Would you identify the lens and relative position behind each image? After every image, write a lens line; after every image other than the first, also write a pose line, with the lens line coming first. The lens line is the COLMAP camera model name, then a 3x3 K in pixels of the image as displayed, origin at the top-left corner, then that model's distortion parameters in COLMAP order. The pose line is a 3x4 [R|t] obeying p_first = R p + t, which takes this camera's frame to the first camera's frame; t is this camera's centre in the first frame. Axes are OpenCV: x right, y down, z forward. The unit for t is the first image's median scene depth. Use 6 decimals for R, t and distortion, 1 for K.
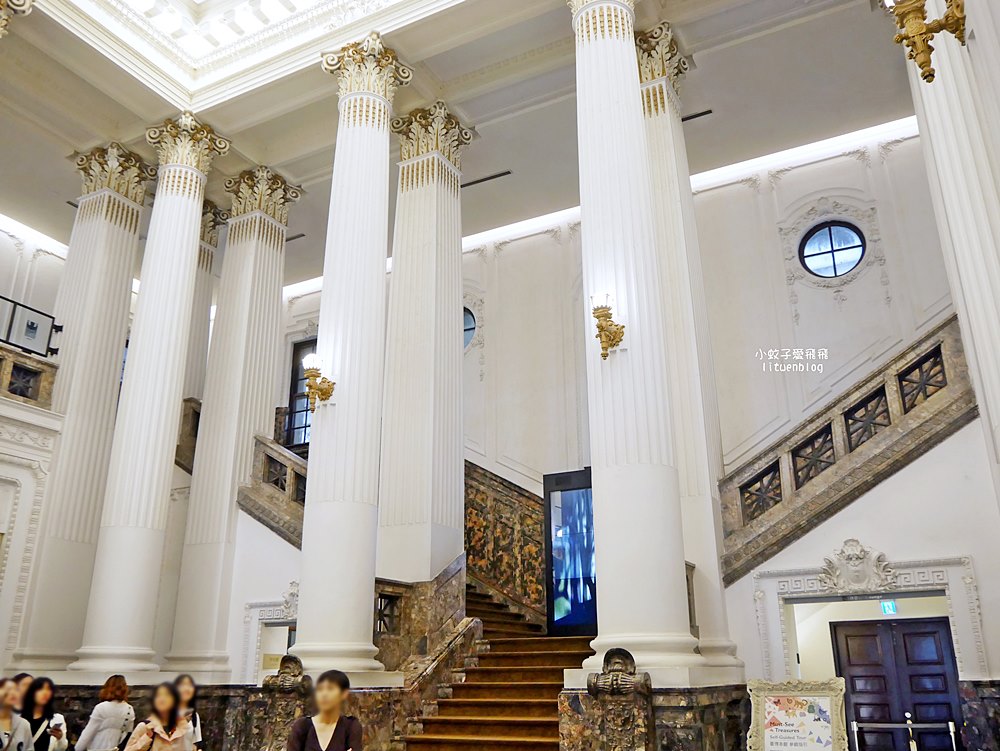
lens RADIAL K [[847.9, 0, 489.1], [0, 847.9, 378.4], [0, 0, 1]] dist [-0.055196, 0.043142]
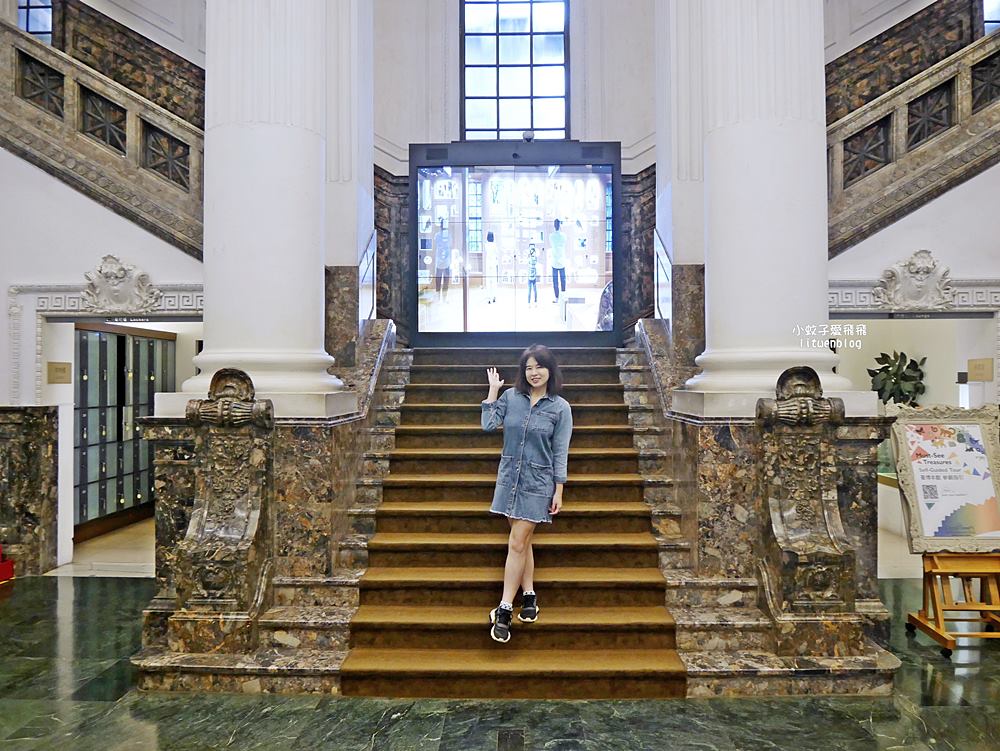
lens RADIAL K [[847.9, 0, 503.3], [0, 847.9, 378.2], [0, 0, 1]] dist [-0.055196, 0.043142]
pose [[0.889822, 0.005586, 0.456273, -0.345913], [-0.155149, 0.944055, 0.291012, 0.129435], [-0.429121, -0.329739, 0.840908, 0.405060]]
